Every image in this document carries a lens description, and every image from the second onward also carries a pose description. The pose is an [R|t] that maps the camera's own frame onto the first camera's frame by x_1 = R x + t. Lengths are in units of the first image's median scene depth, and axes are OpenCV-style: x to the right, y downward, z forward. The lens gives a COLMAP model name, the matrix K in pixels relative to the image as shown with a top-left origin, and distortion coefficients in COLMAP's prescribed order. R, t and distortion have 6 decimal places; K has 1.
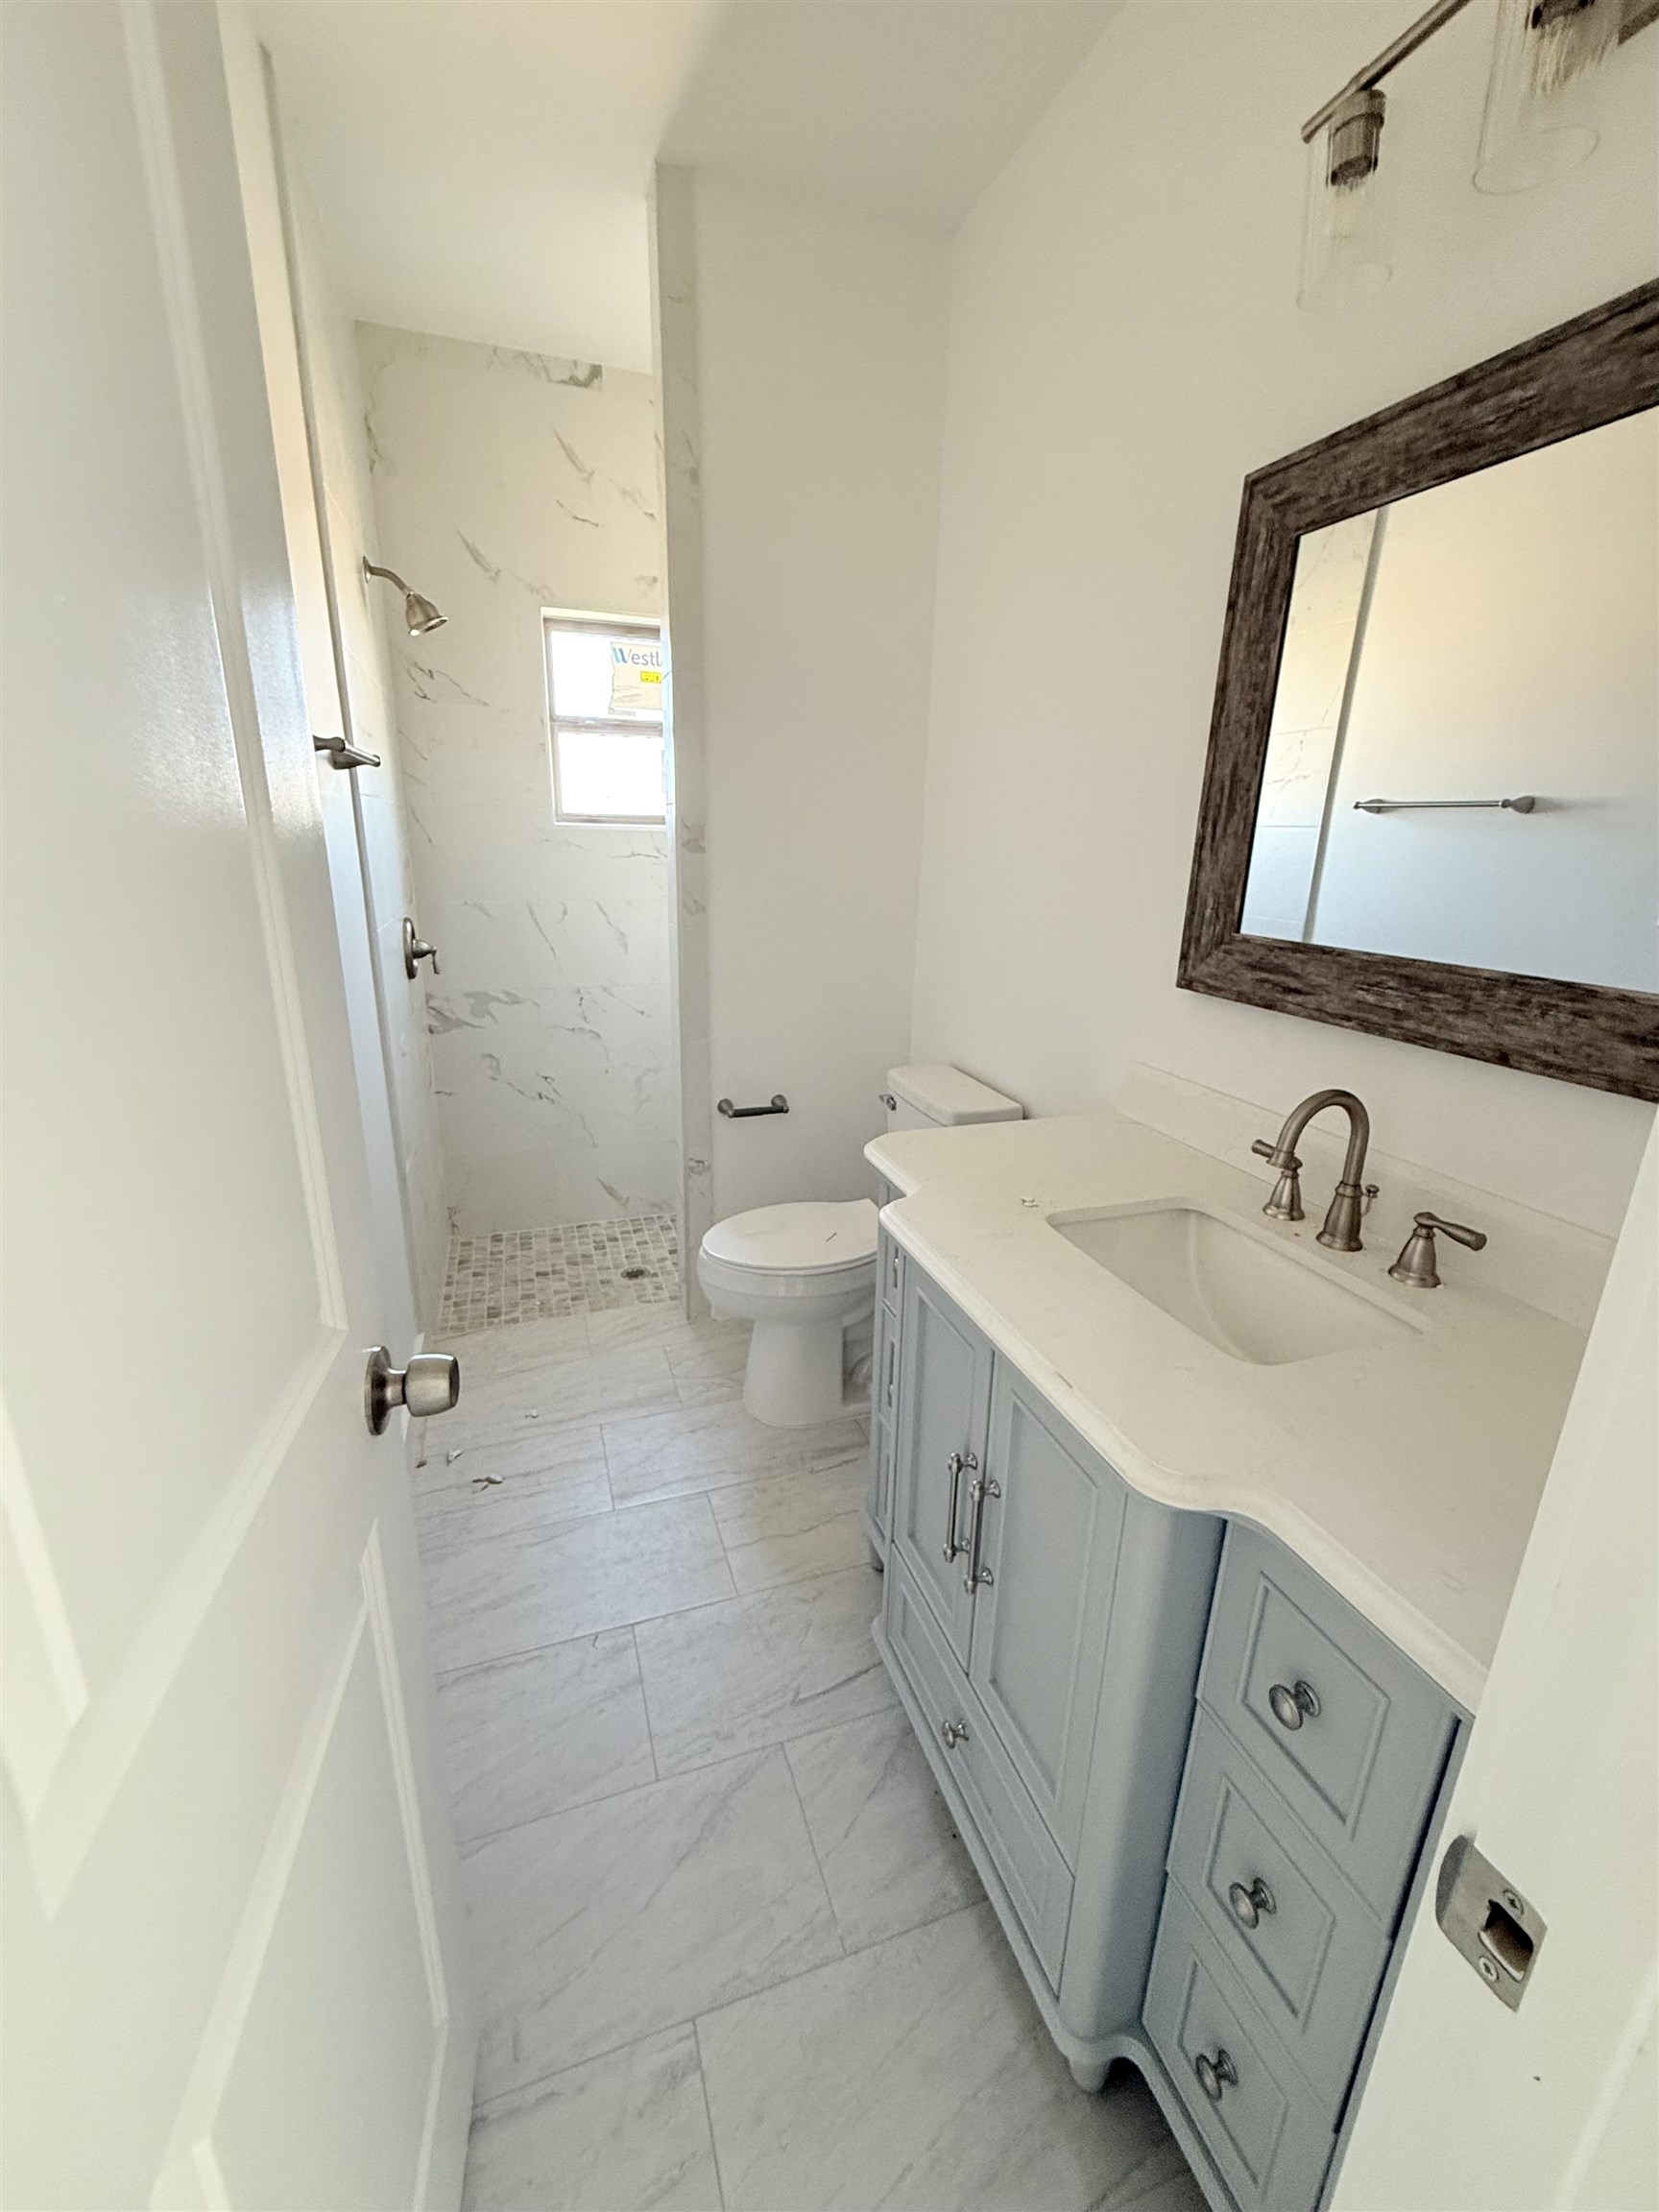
lens RADIAL K [[887.5, 0, 837.6], [0, 887.5, 1102.5], [0, 0, 1]] dist [0.000291, -0.001358]
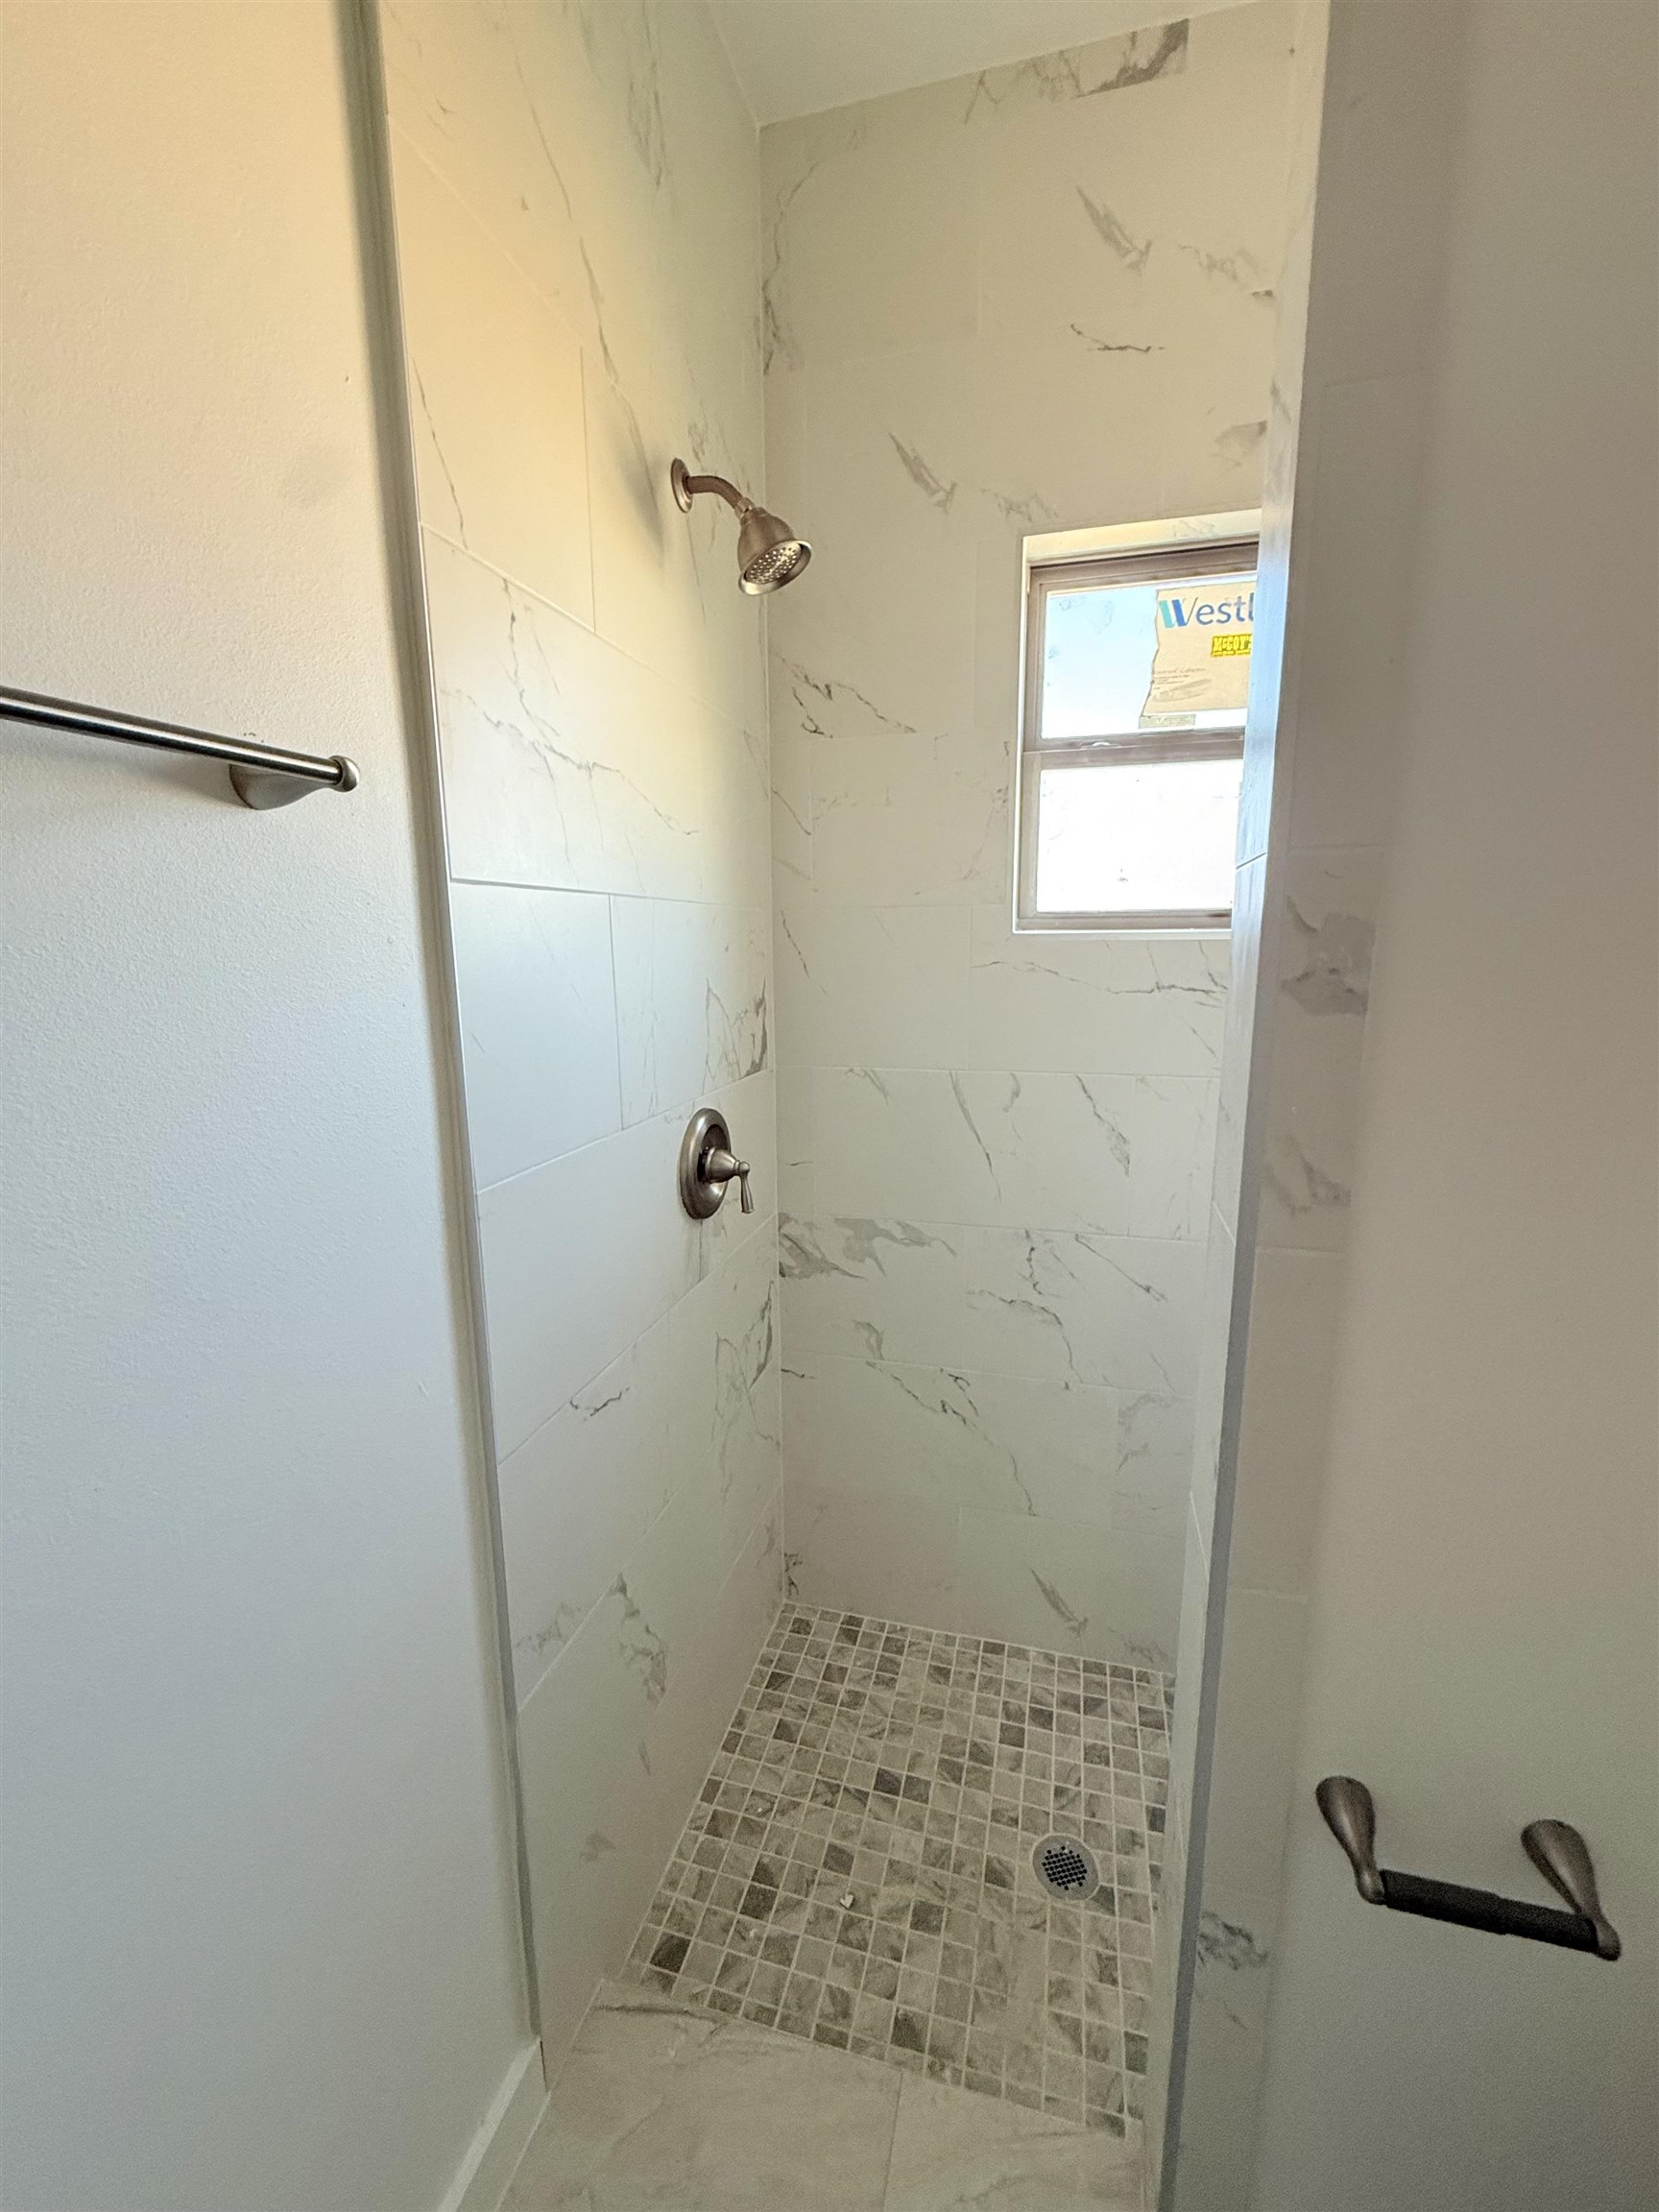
lens RADIAL K [[887.5, 0, 832.4], [0, 887.5, 1107.3], [0, 0, 1]] dist [0.000291, -0.001358]
pose [[0.822582, 0.071584, -0.564122, -0.095538], [-0.134934, 0.988283, -0.071347, -0.152672], [0.552405, 0.134808, 0.822603, 0.500483]]
